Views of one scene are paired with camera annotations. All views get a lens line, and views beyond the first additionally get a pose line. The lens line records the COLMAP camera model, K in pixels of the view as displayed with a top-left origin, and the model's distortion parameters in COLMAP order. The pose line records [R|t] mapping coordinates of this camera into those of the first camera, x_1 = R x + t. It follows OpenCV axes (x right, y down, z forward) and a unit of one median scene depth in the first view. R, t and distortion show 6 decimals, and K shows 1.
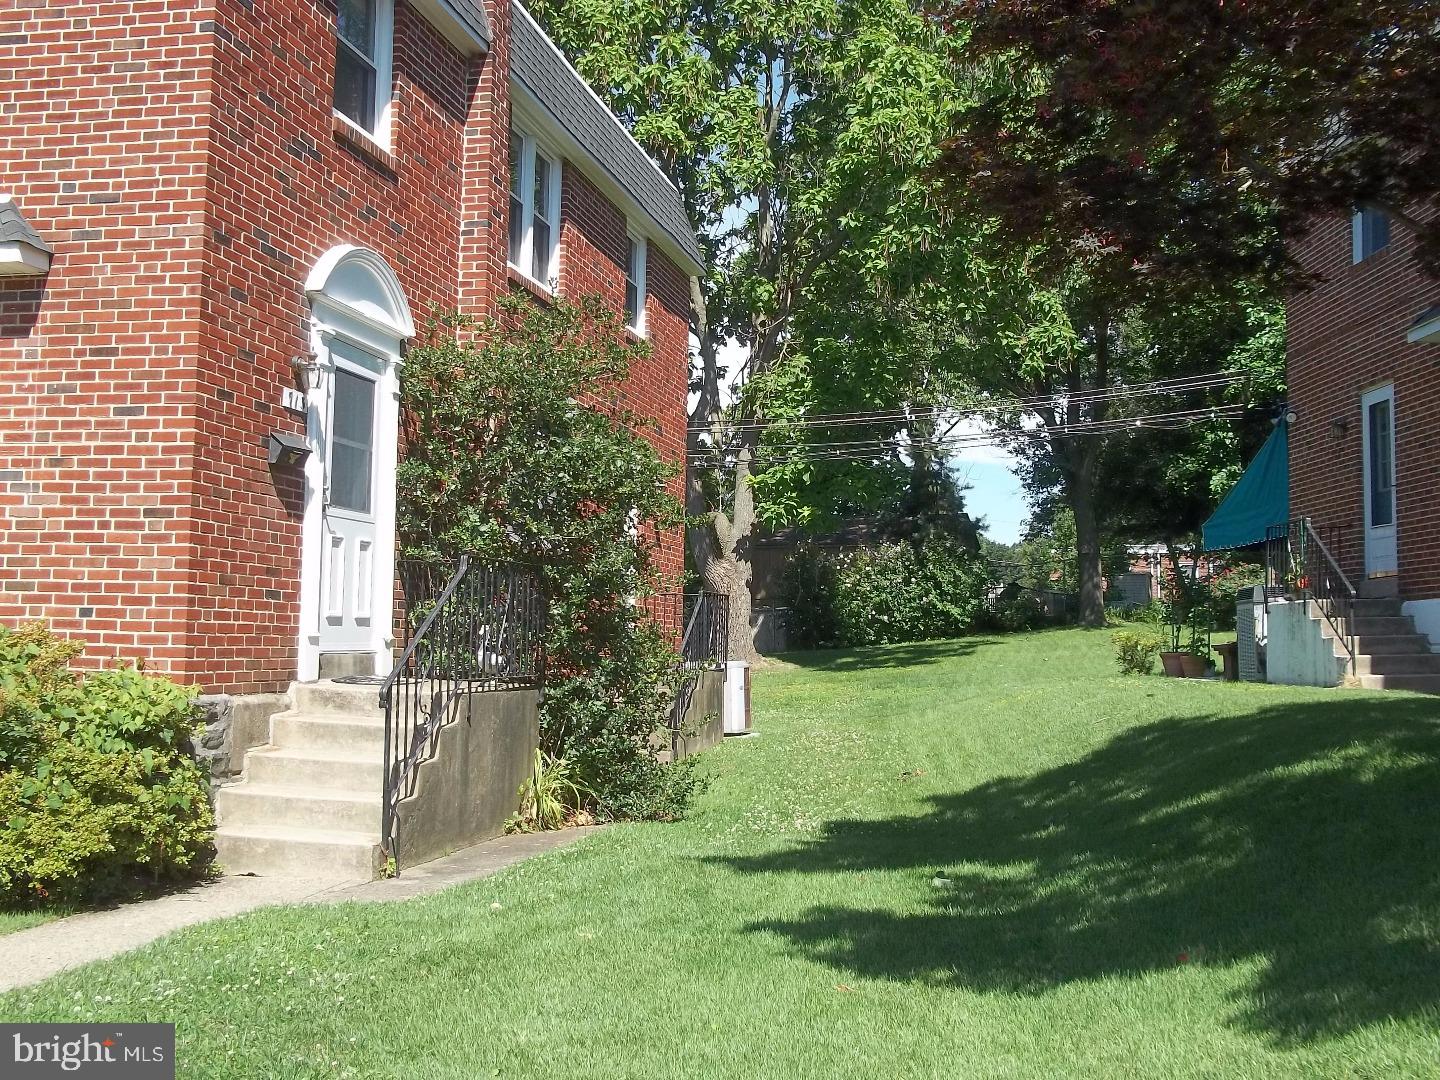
lens RADIAL K [[1517.4, 0, 720.0], [0, 1517.4, 540.0], [0, 0, 1]] dist [0.010267, 0.018219]
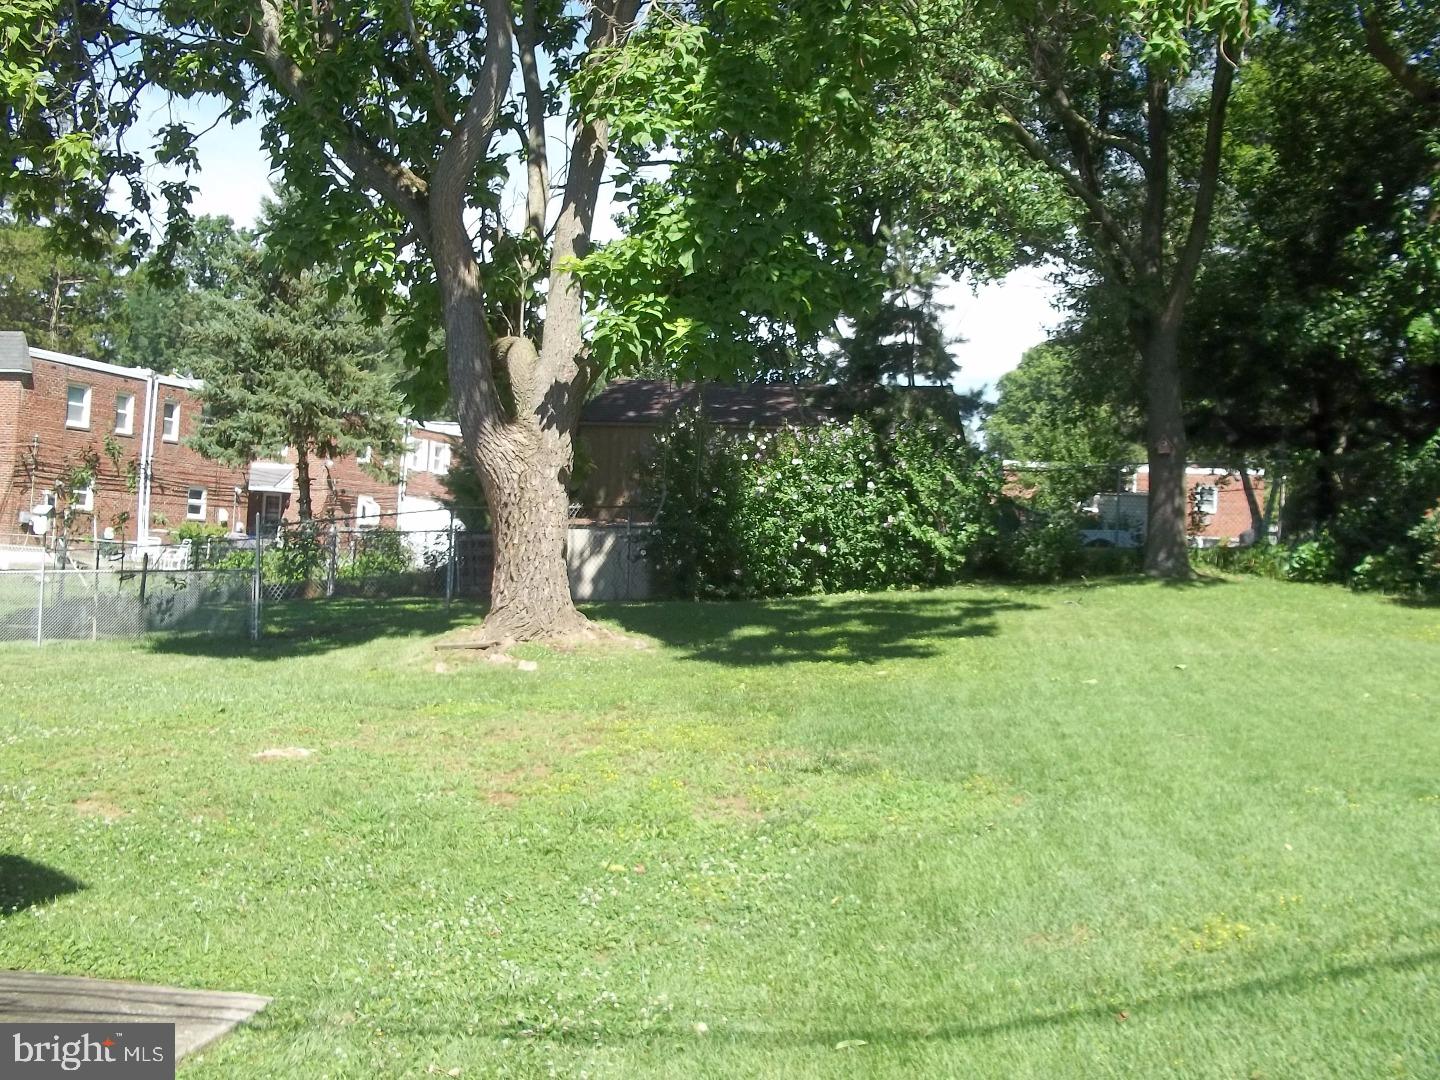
lens RADIAL K [[1517.4, 0, 720.0], [0, 1517.4, 540.0], [0, 0, 1]] dist [0.010267, 0.018219]
pose [[0.997253, 0.043883, 0.059674, 0.059759], [-0.047521, 0.997008, 0.060967, 0.024471], [-0.056820, -0.063635, 0.996354, 0.715325]]
